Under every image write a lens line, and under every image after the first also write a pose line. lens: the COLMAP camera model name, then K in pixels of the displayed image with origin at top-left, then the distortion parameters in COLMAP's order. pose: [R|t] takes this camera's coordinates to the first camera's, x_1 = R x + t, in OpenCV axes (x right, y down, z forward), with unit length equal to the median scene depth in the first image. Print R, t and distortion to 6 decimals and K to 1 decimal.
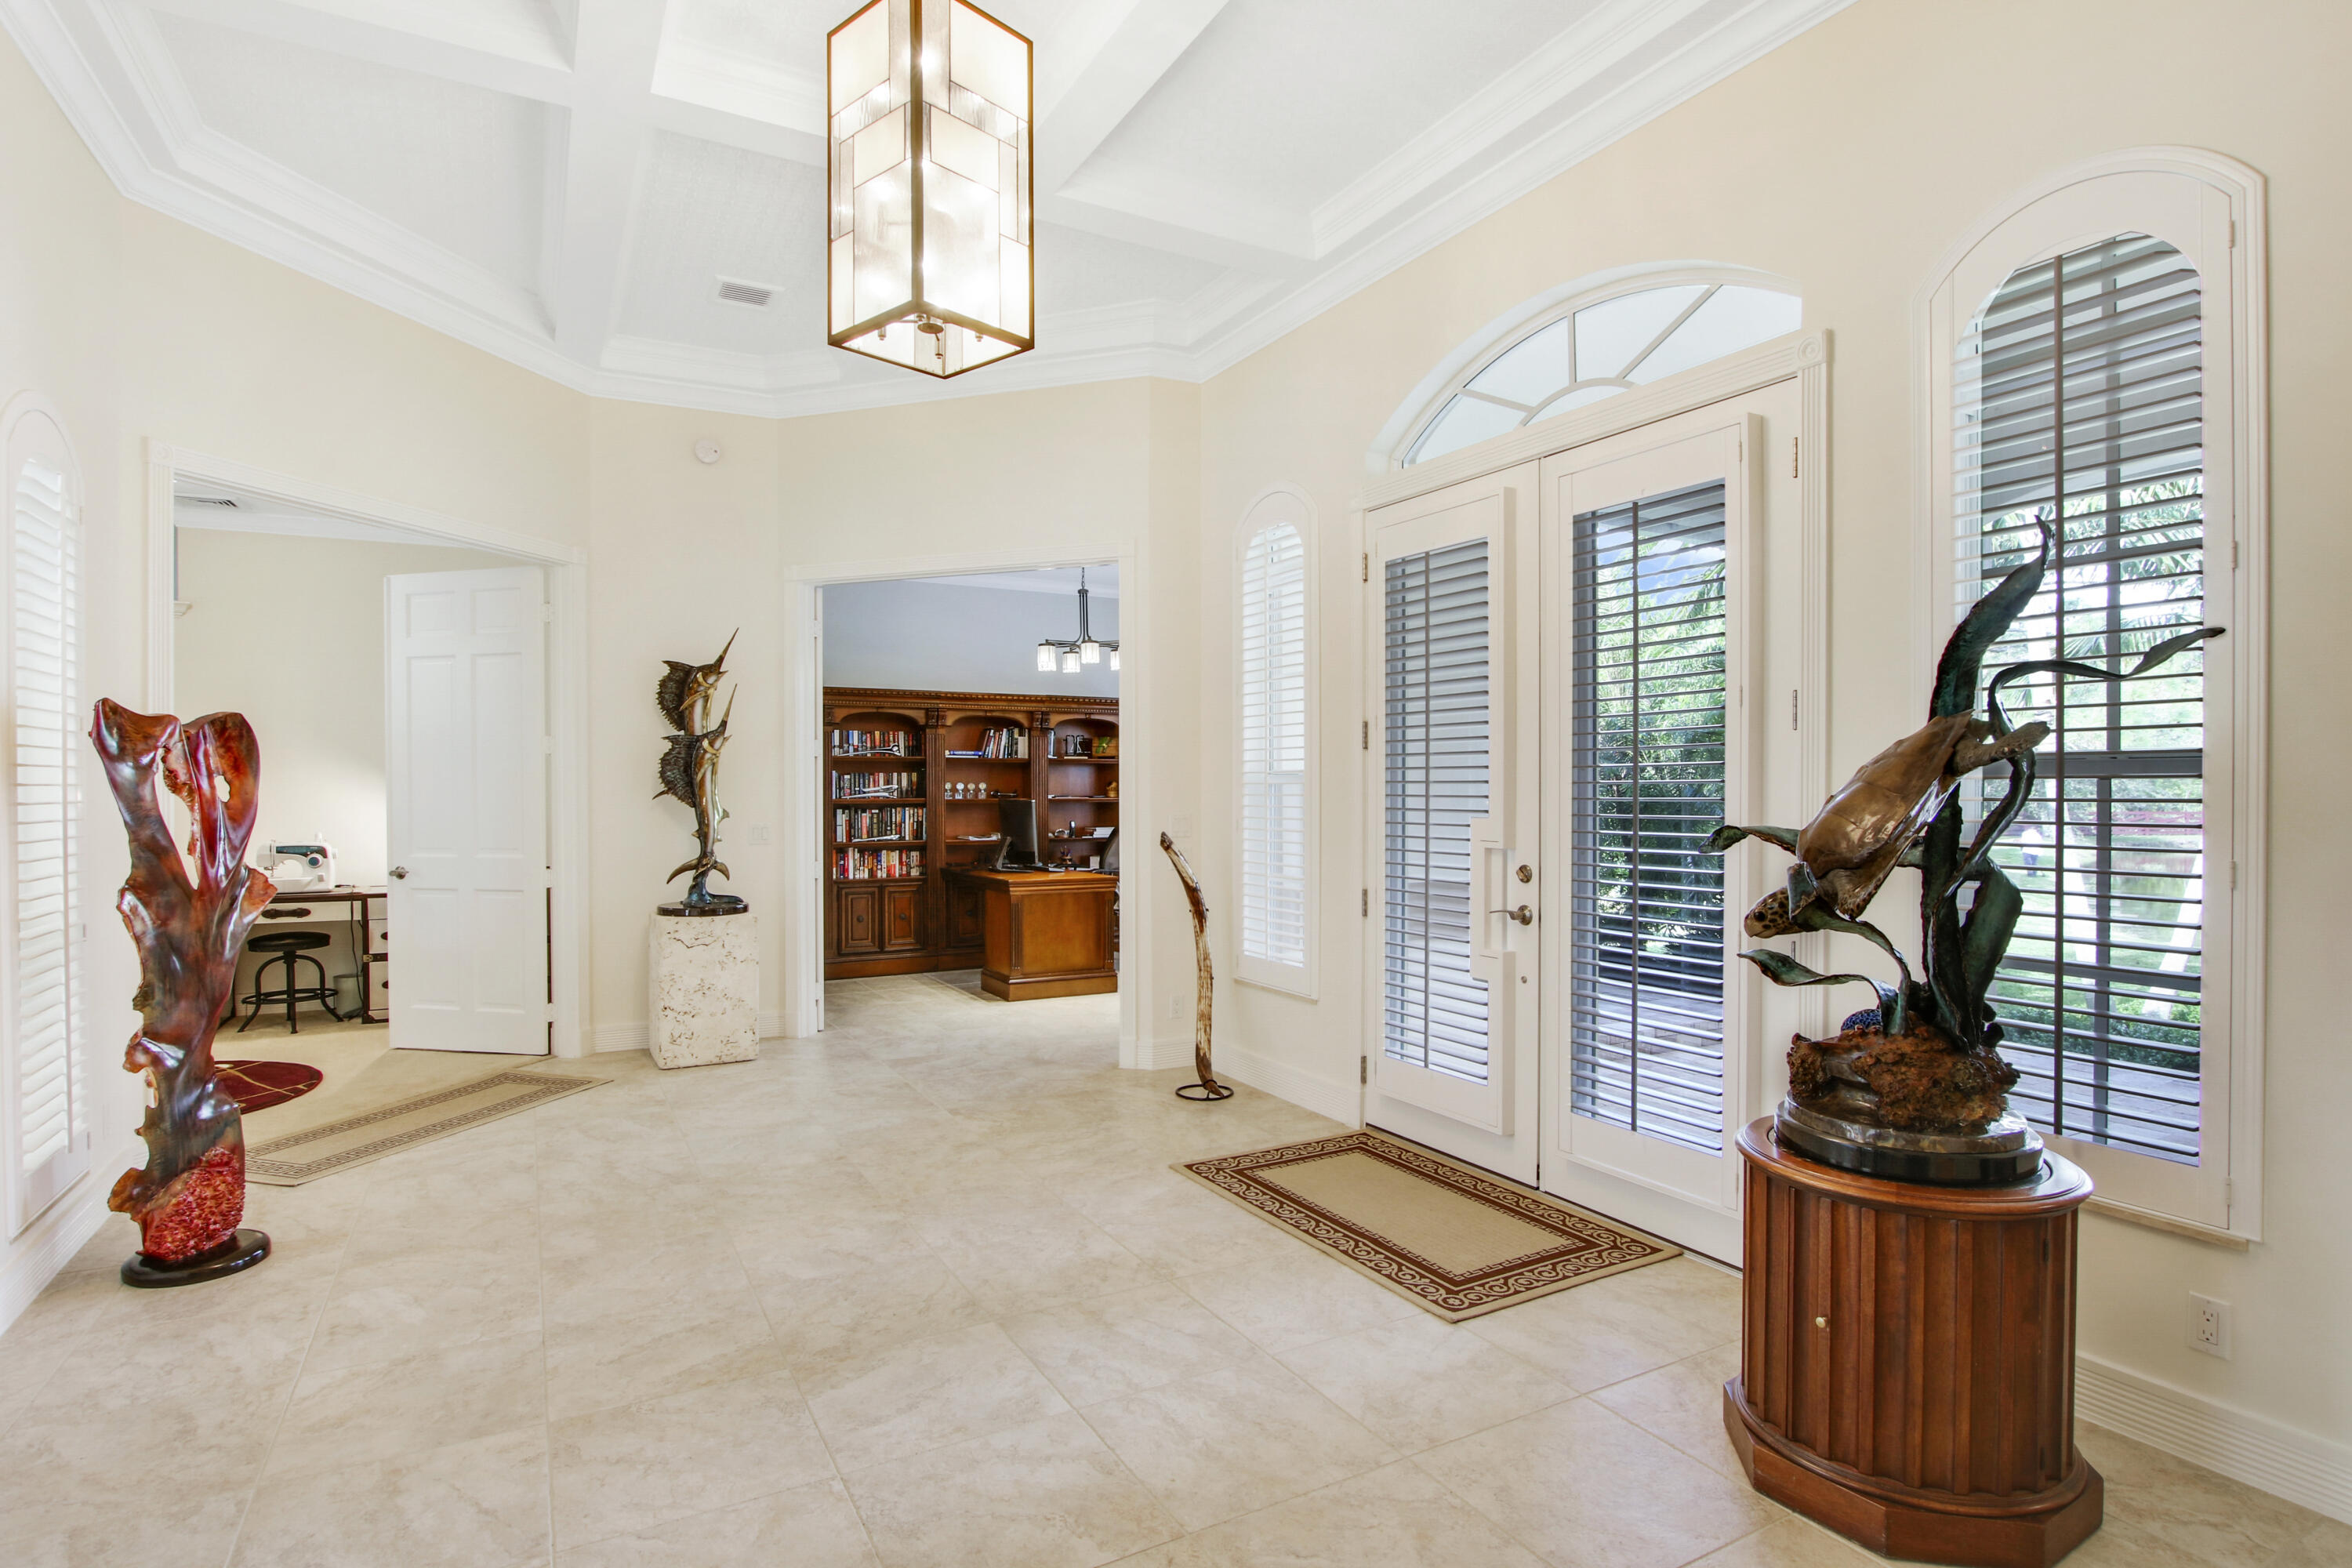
lens RADIAL K [[1215.9, 0, 1179.3], [0, 1215.9, 779.7], [0, 0, 1]] dist [-0.011694, 0.000801]
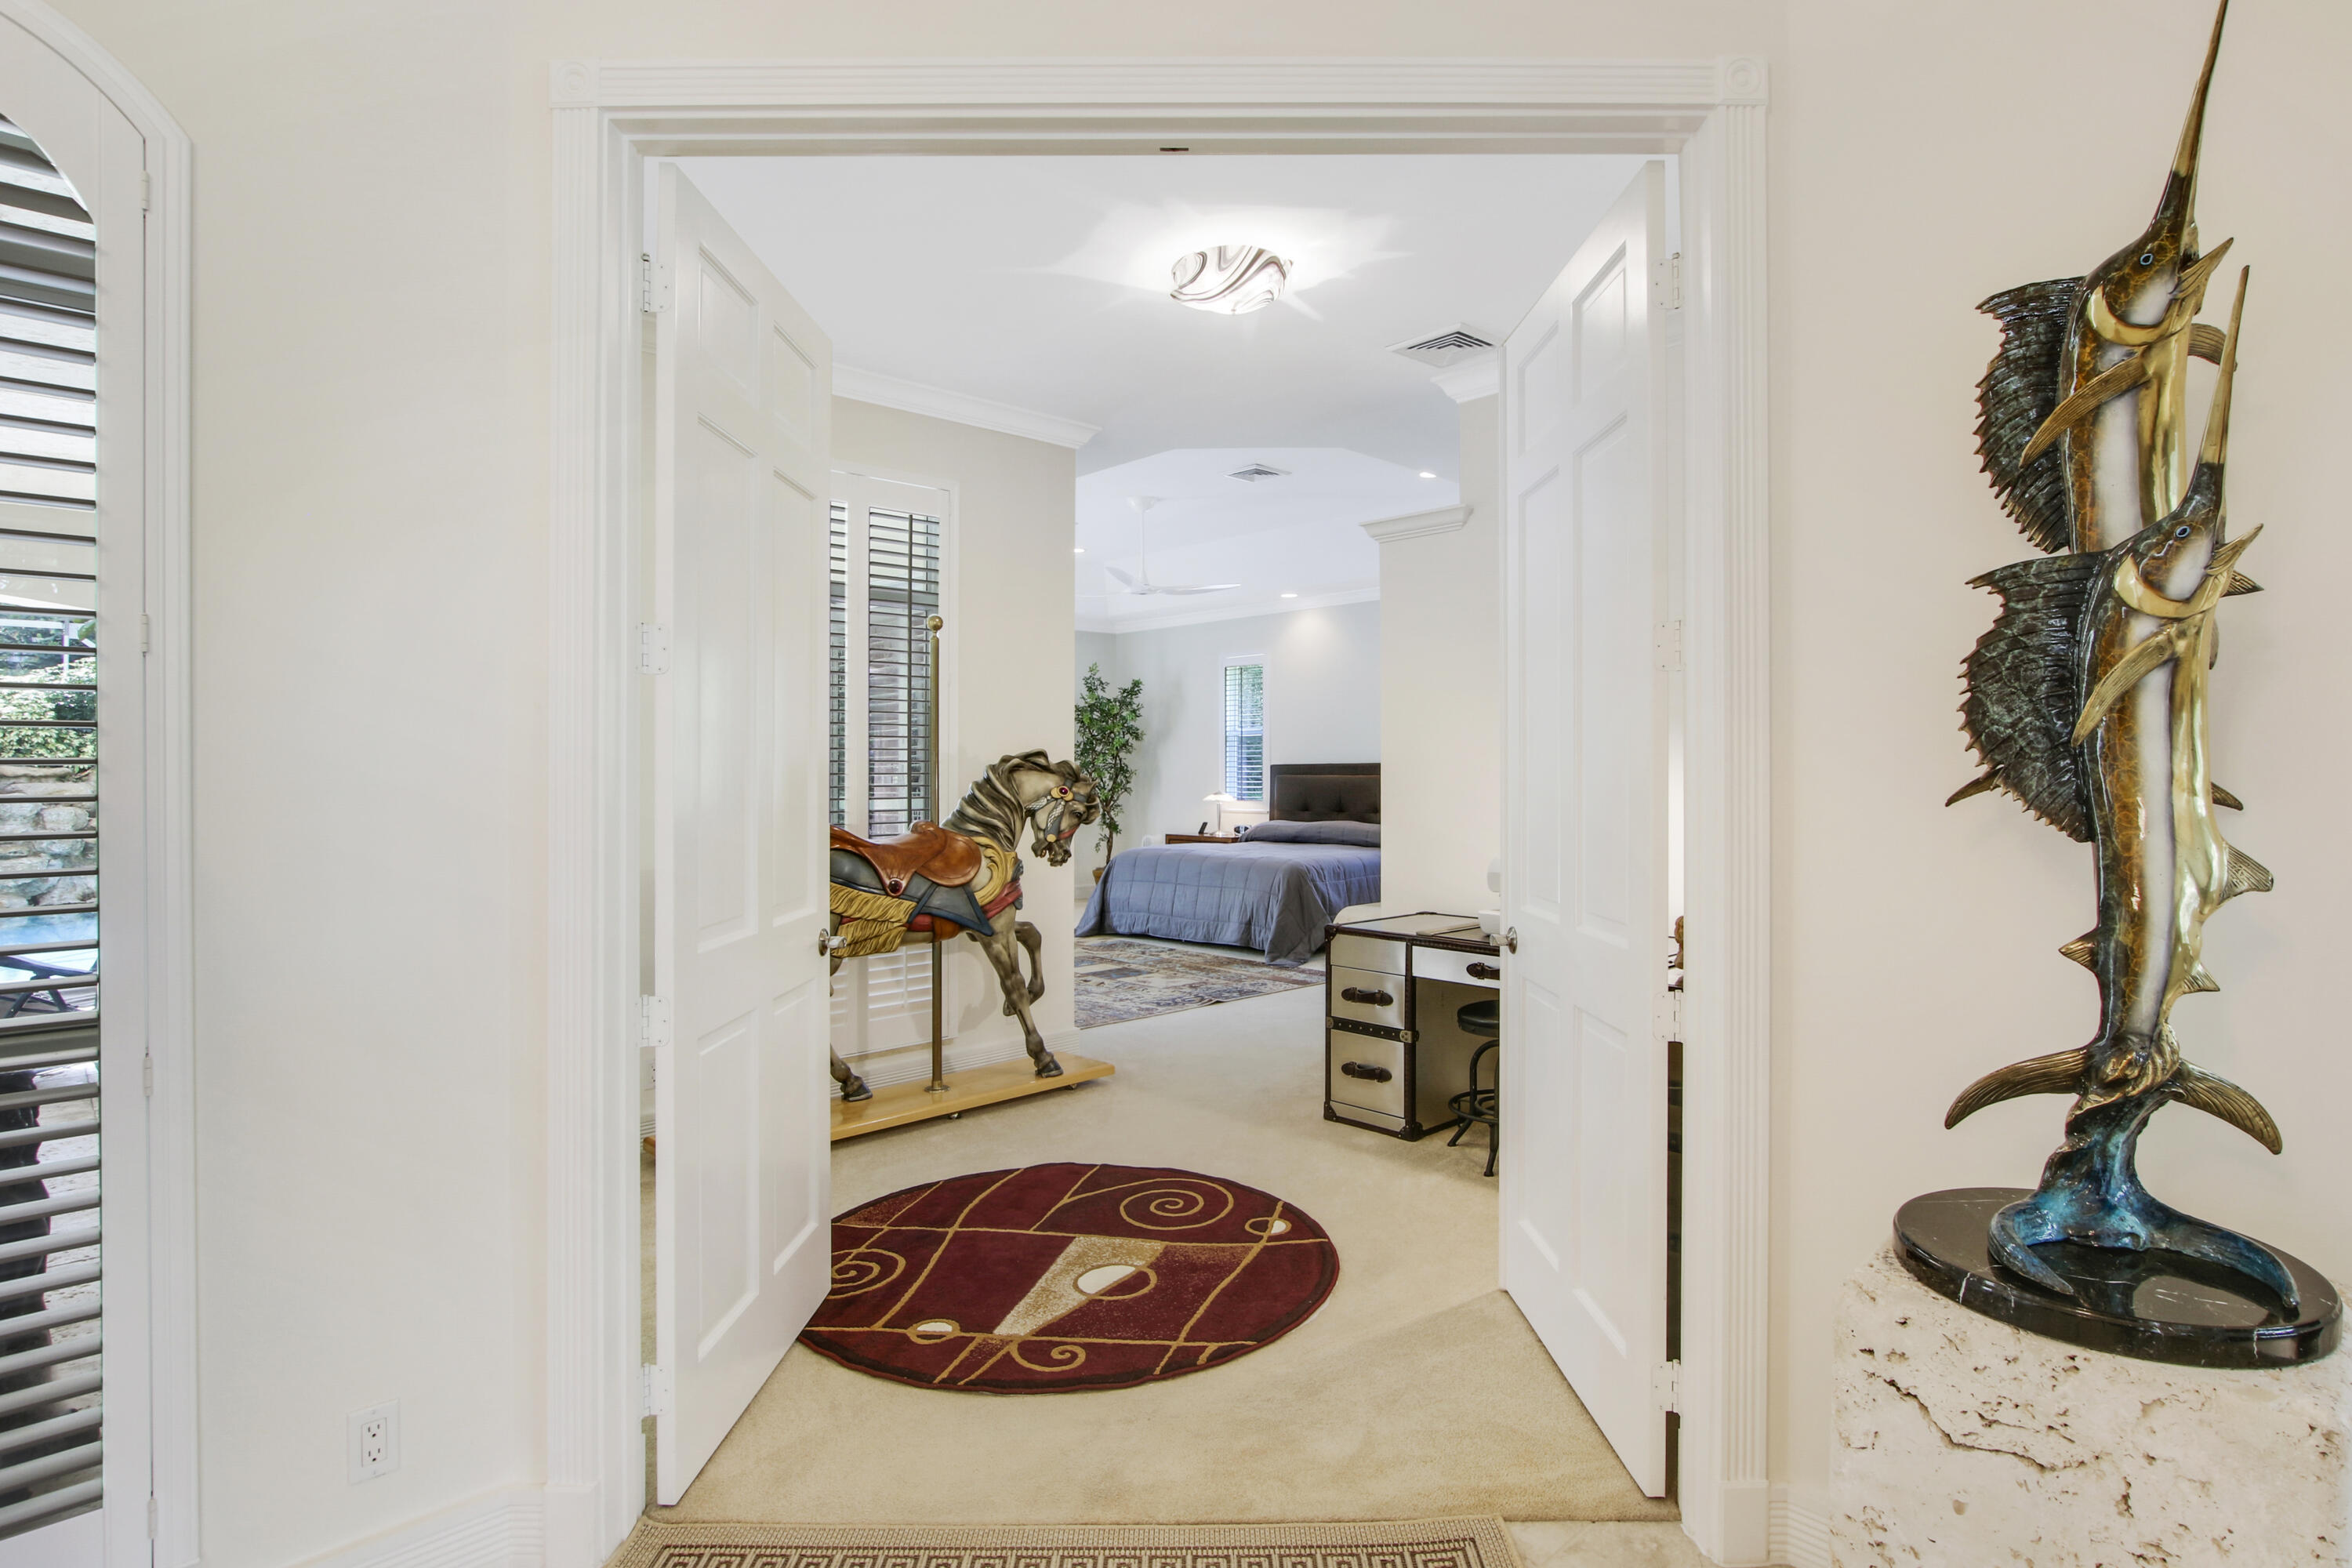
lens RADIAL K [[1215.9, 0, 1179.3], [0, 1215.9, 779.7], [0, 0, 1]] dist [-0.011694, 0.000801]
pose [[0.253726, 0.006084, -0.967257, -0.190869], [0.009220, 0.999920, 0.008708, 0.005694], [0.967232, -0.011127, 0.253650, 0.701390]]
